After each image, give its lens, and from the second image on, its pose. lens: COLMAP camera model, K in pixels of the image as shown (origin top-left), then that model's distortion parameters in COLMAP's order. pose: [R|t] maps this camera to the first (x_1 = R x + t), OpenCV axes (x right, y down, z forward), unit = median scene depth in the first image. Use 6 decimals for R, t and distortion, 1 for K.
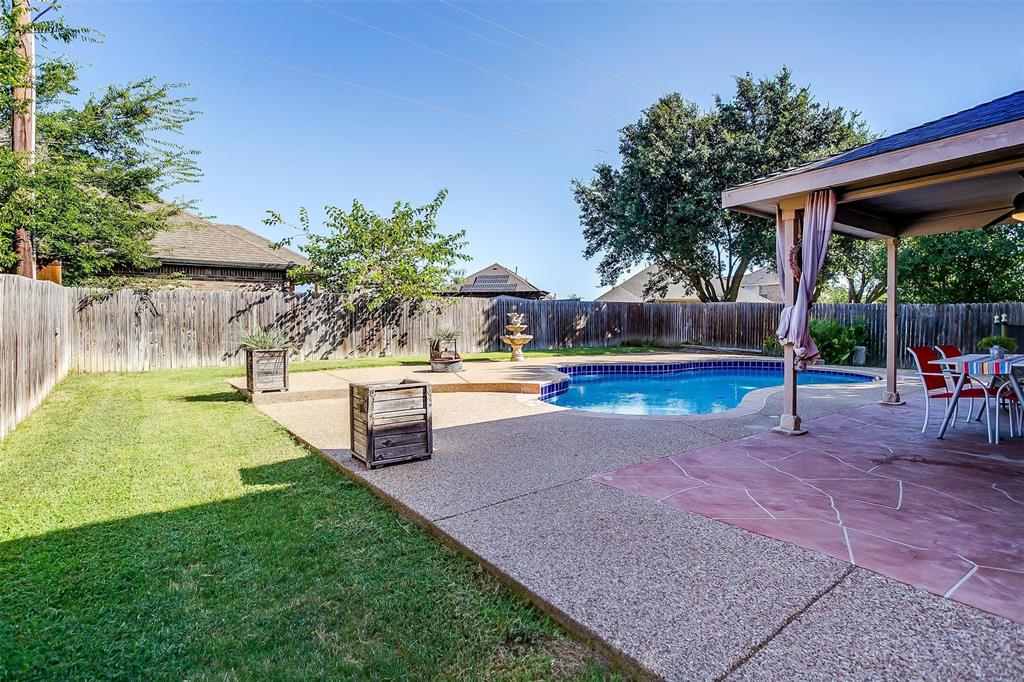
lens RADIAL K [[520.7, 0, 512.0], [0, 520.7, 341.0], [0, 0, 1]] dist [-0.000558, -0.000023]
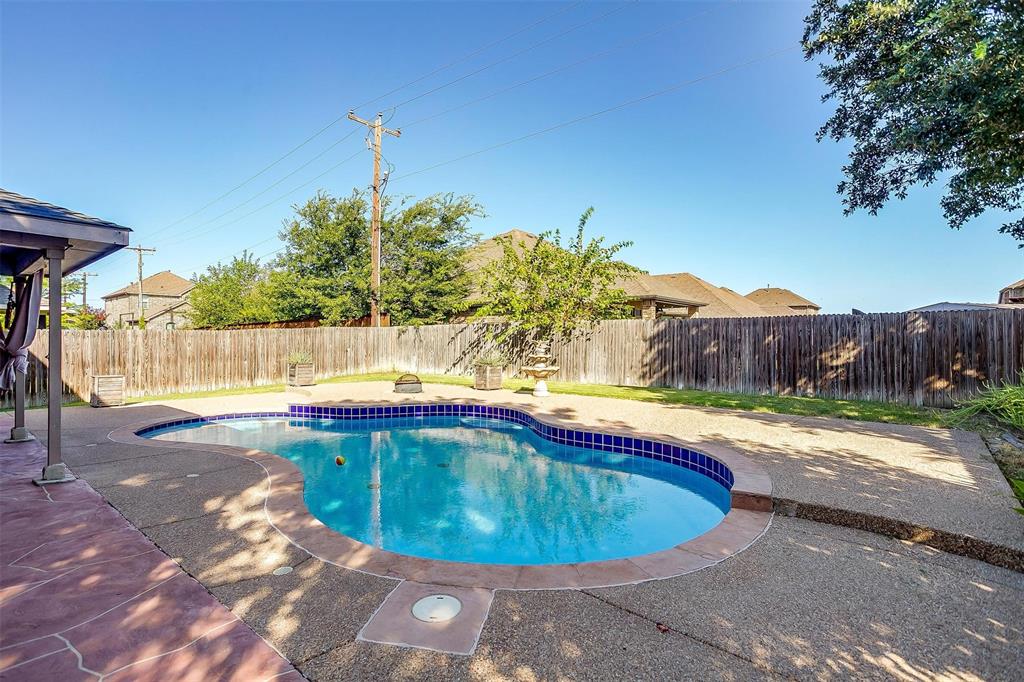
lens RADIAL K [[520.7, 0, 512.0], [0, 520.7, 341.0], [0, 0, 1]] dist [-0.000558, -0.000023]
pose [[0.234771, 0.004573, -0.972040, 0.796185], [-0.041294, 0.999133, -0.005273, -0.044075], [0.971173, 0.041378, 0.234756, 0.719457]]
